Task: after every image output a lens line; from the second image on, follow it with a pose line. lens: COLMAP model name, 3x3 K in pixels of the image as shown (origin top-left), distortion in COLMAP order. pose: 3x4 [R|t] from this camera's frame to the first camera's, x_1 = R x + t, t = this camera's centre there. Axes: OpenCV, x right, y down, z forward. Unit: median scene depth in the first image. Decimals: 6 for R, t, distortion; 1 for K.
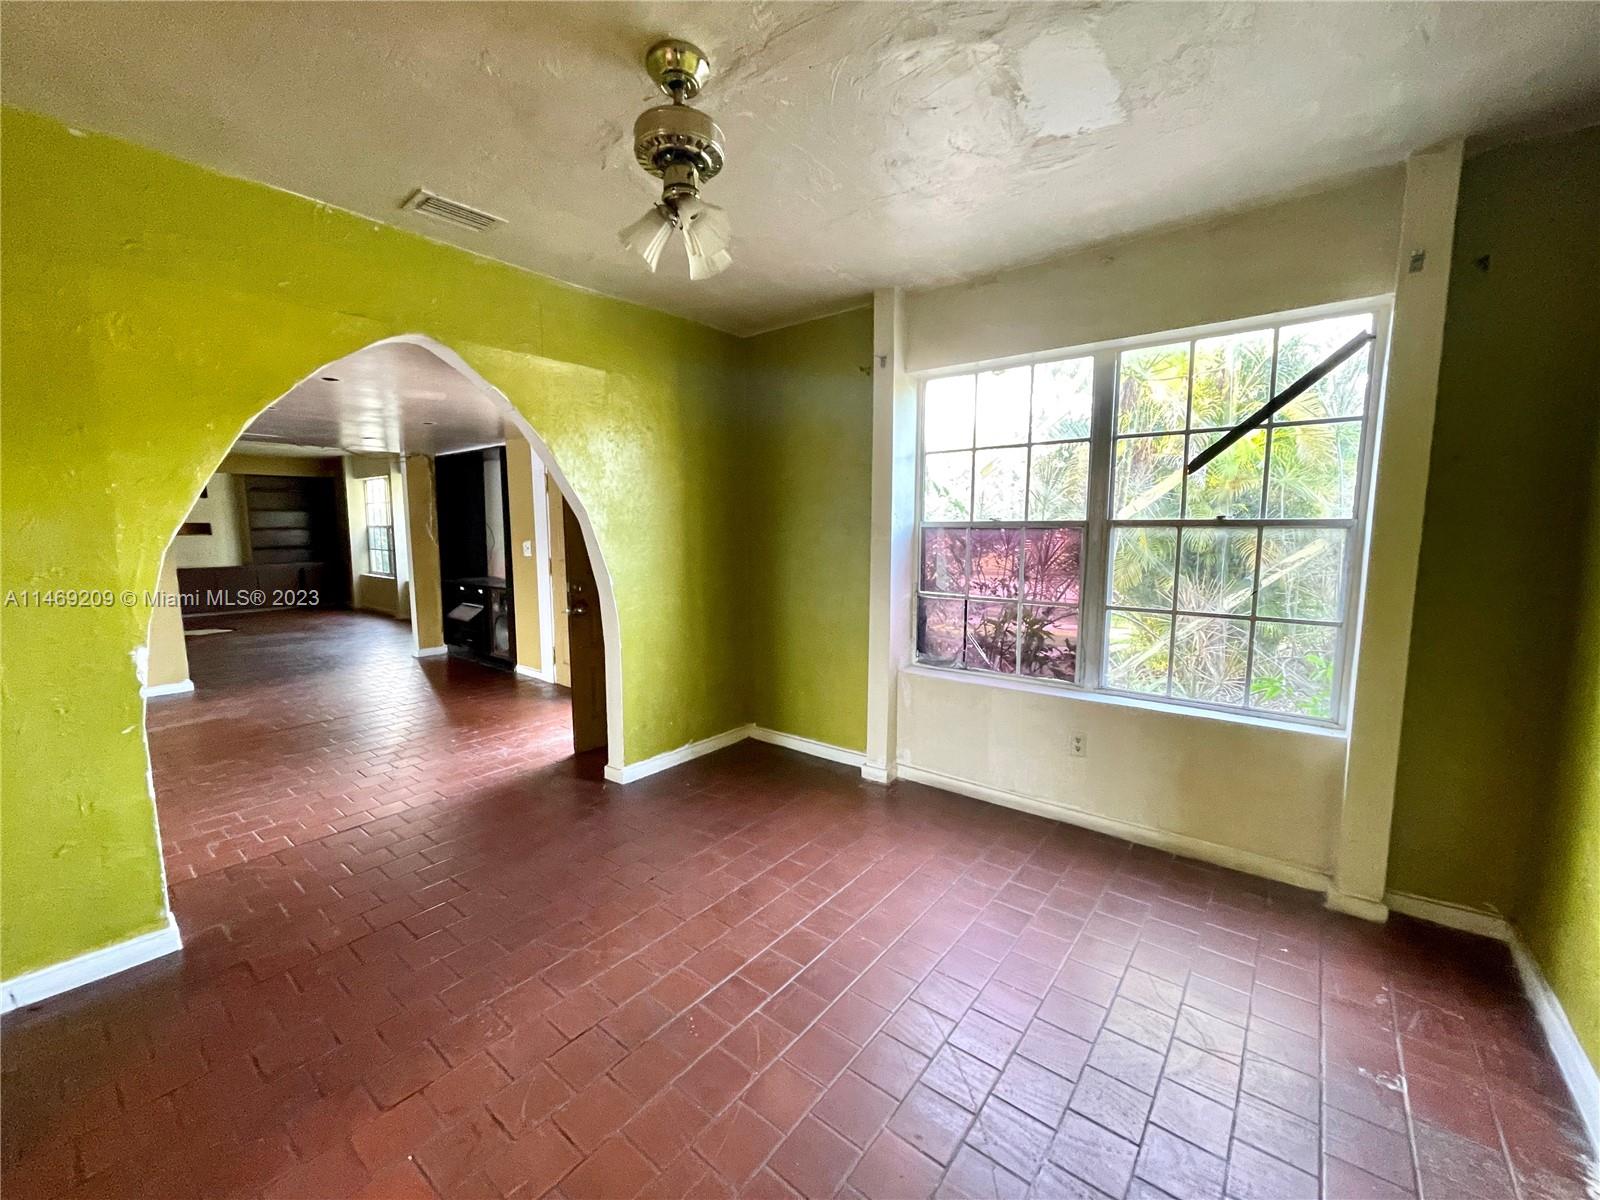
lens RADIAL K [[647.4, 0, 806.5], [0, 647.4, 598.4], [0, 0, 1]] dist [-0.000196, -0.001511]
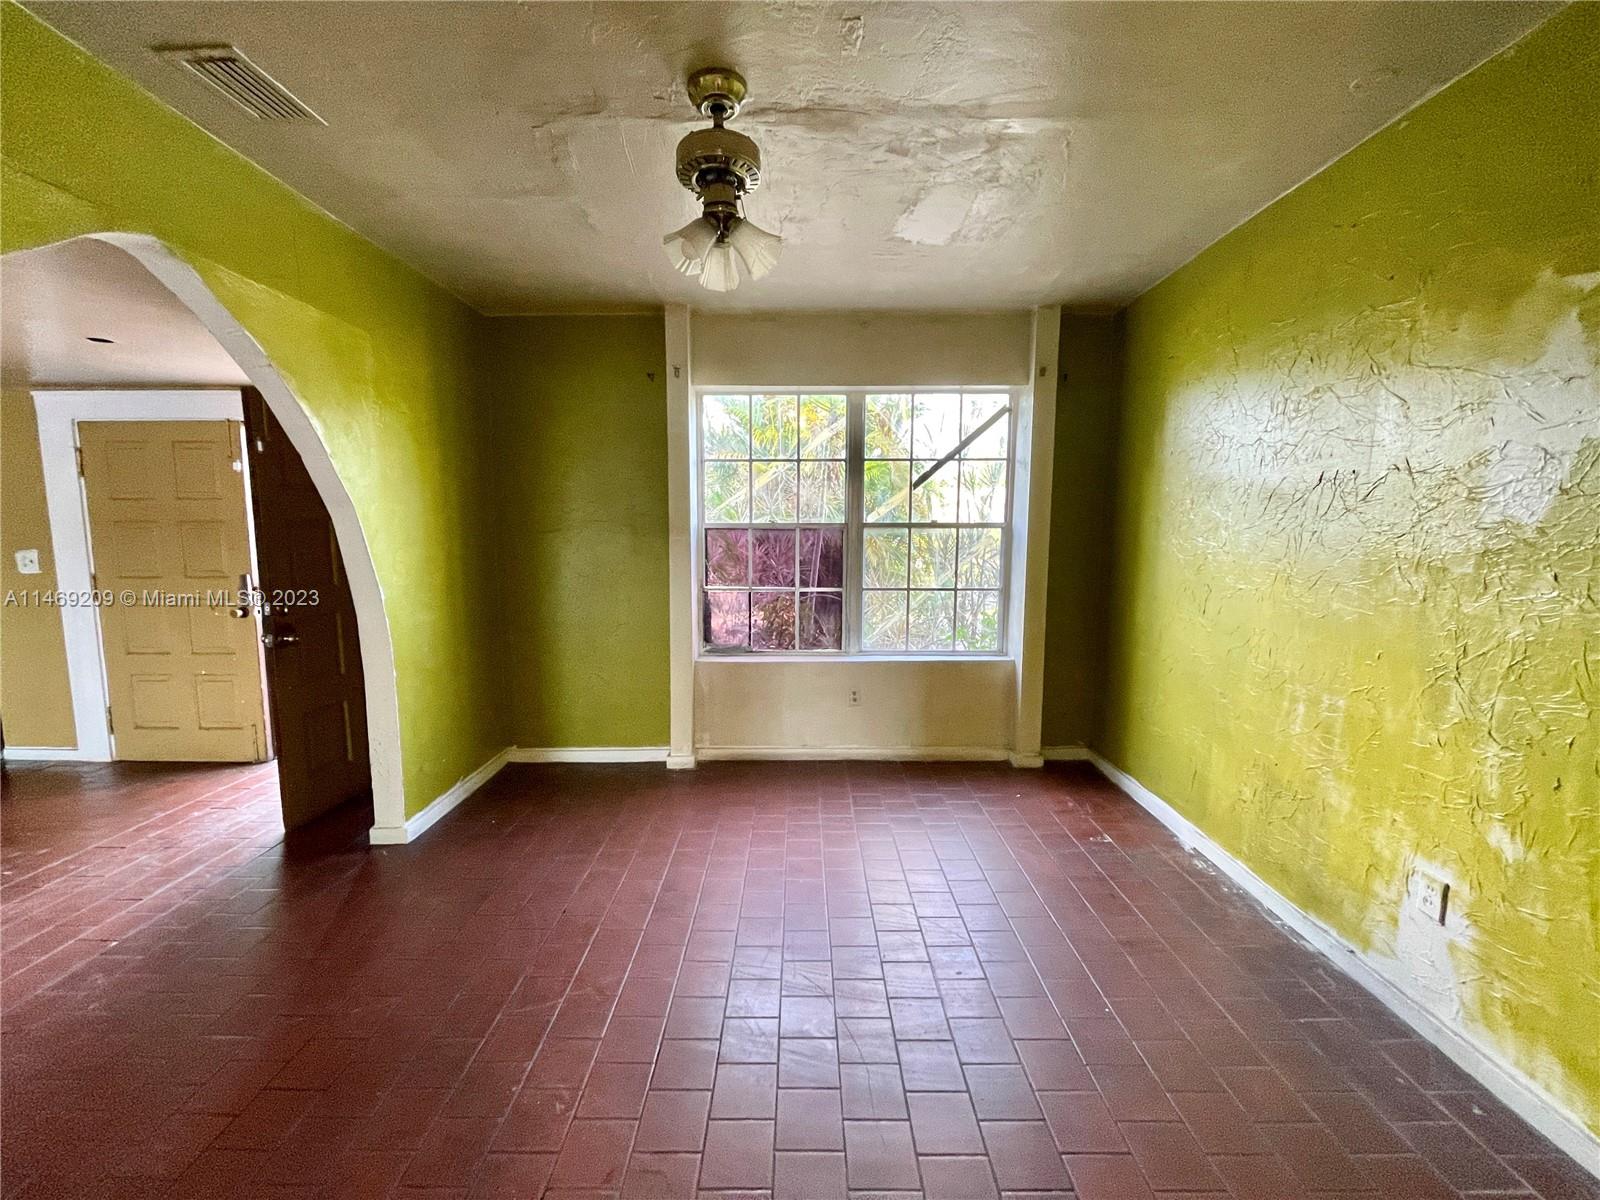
lens RADIAL K [[647.4, 0, 791.8], [0, 647.4, 598.7], [0, 0, 1]] dist [-0.000196, -0.001511]
pose [[0.782326, -0.065310, 0.619436, -0.459028], [0.068988, 0.997454, 0.018037, -0.000511], [-0.619037, 0.028623, 0.784840, 0.064788]]
